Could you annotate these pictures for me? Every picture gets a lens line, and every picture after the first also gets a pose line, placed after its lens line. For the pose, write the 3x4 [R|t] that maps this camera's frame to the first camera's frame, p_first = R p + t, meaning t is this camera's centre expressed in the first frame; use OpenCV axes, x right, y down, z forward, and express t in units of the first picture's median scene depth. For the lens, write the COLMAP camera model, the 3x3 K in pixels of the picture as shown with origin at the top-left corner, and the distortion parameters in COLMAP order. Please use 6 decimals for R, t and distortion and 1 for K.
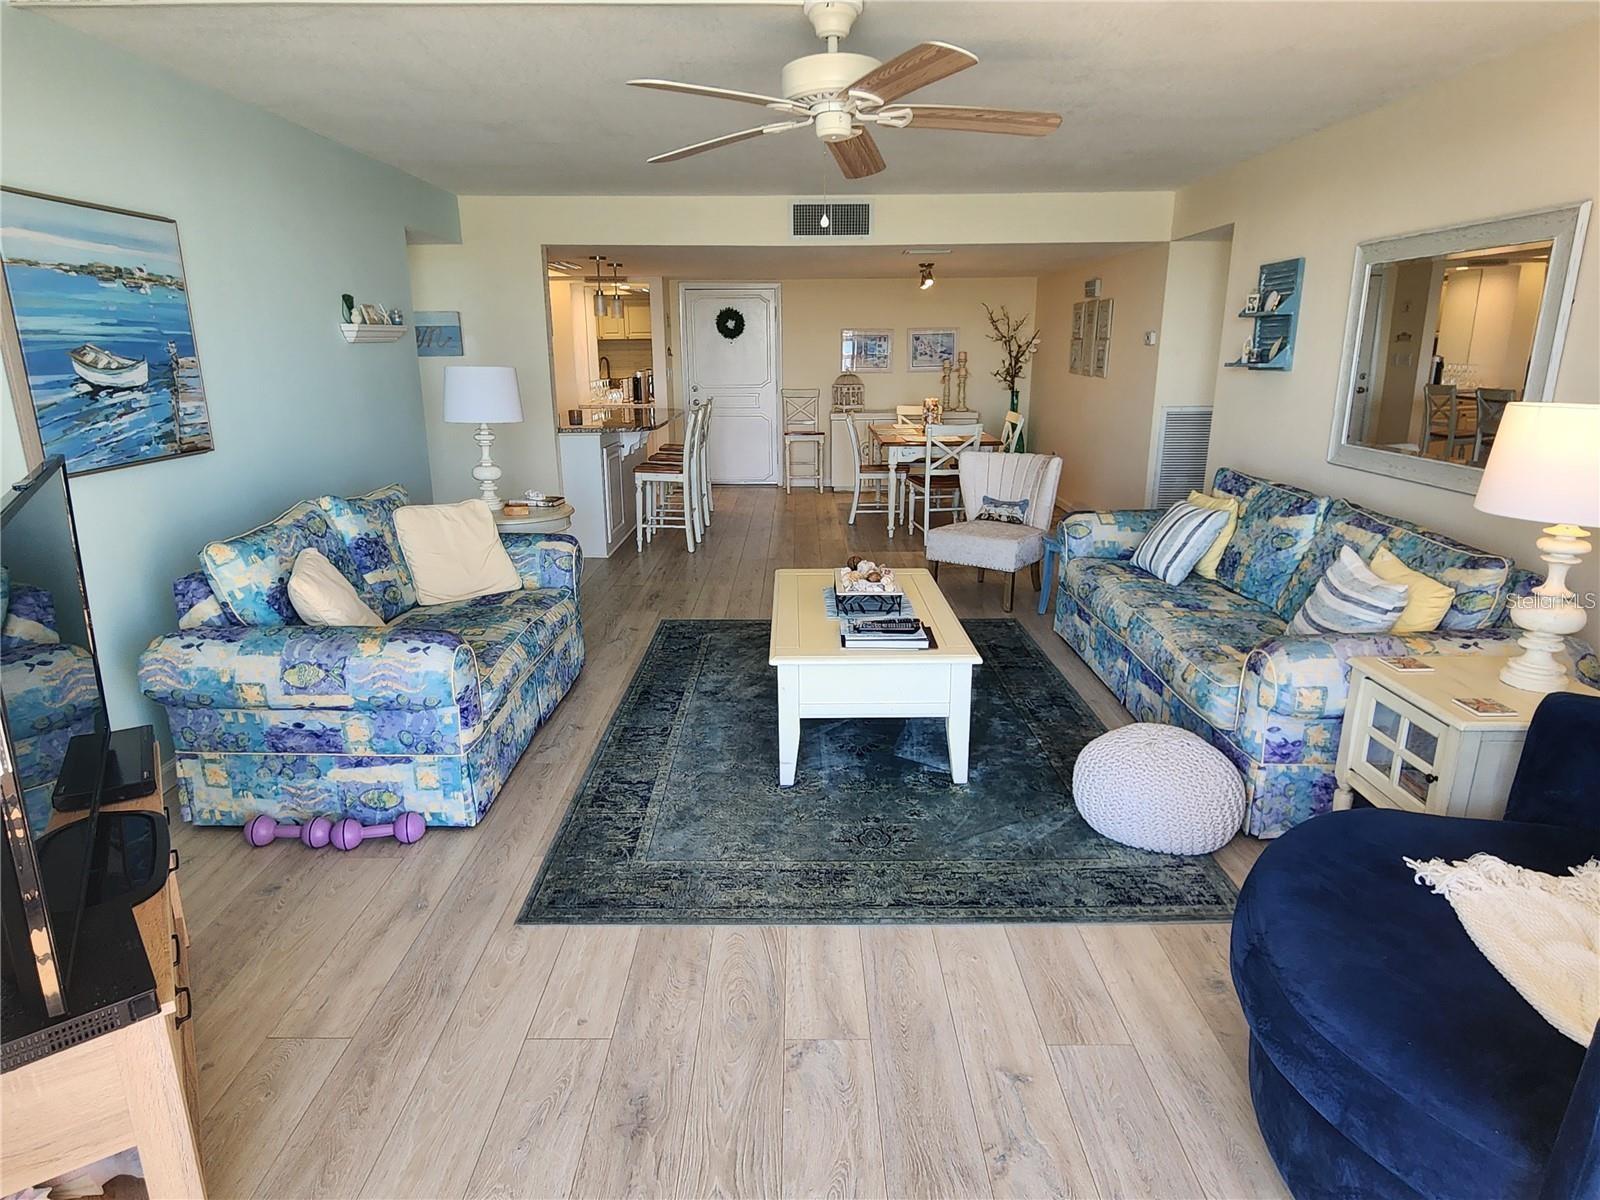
lens RADIAL K [[956.3, 0, 799.2], [0, 956.3, 600.4], [0, 0, 1]] dist [-0.000482, -0.000010]
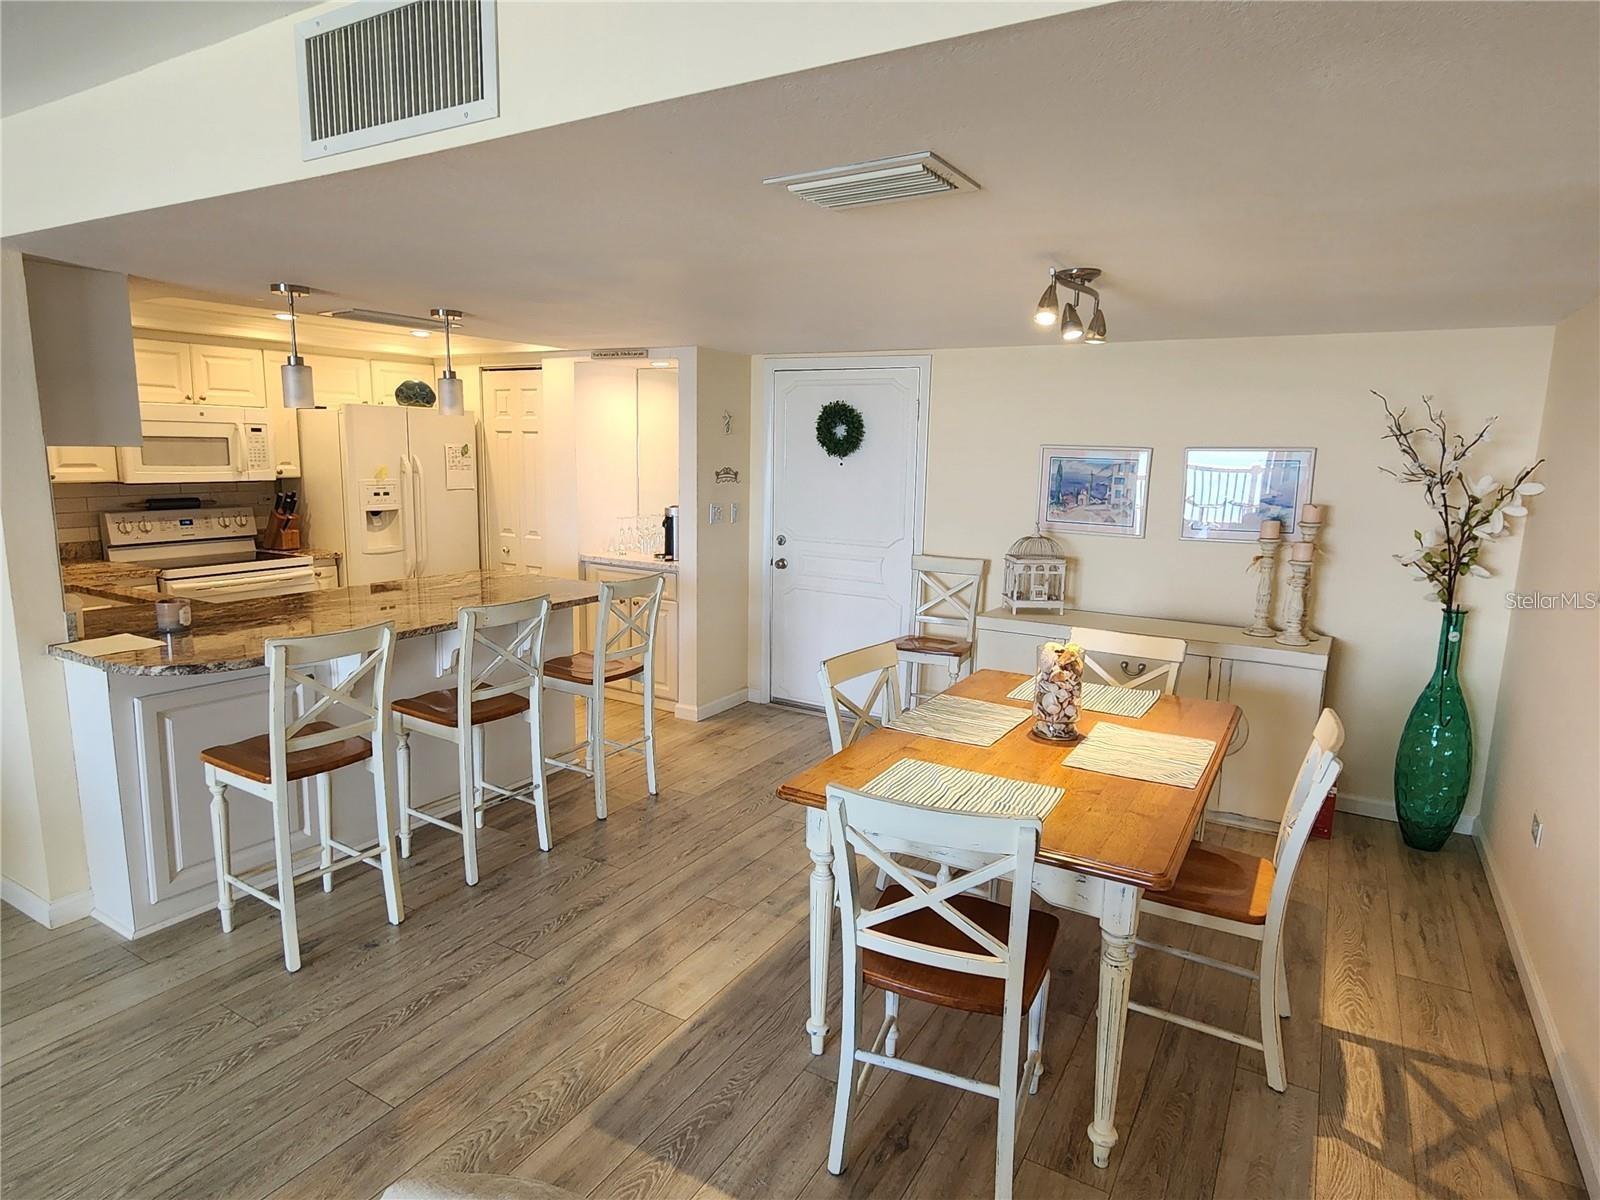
lens RADIAL K [[932.9, 0, 798.7], [0, 932.9, 598.2], [0, 0, 1]] dist [-0.003066, -0.000335]
pose [[0.863595, 0.102722, -0.493611, 0.181605], [-0.151259, 0.986714, -0.059296, -0.160504], [0.480962, 0.125871, 0.867659, 0.541928]]
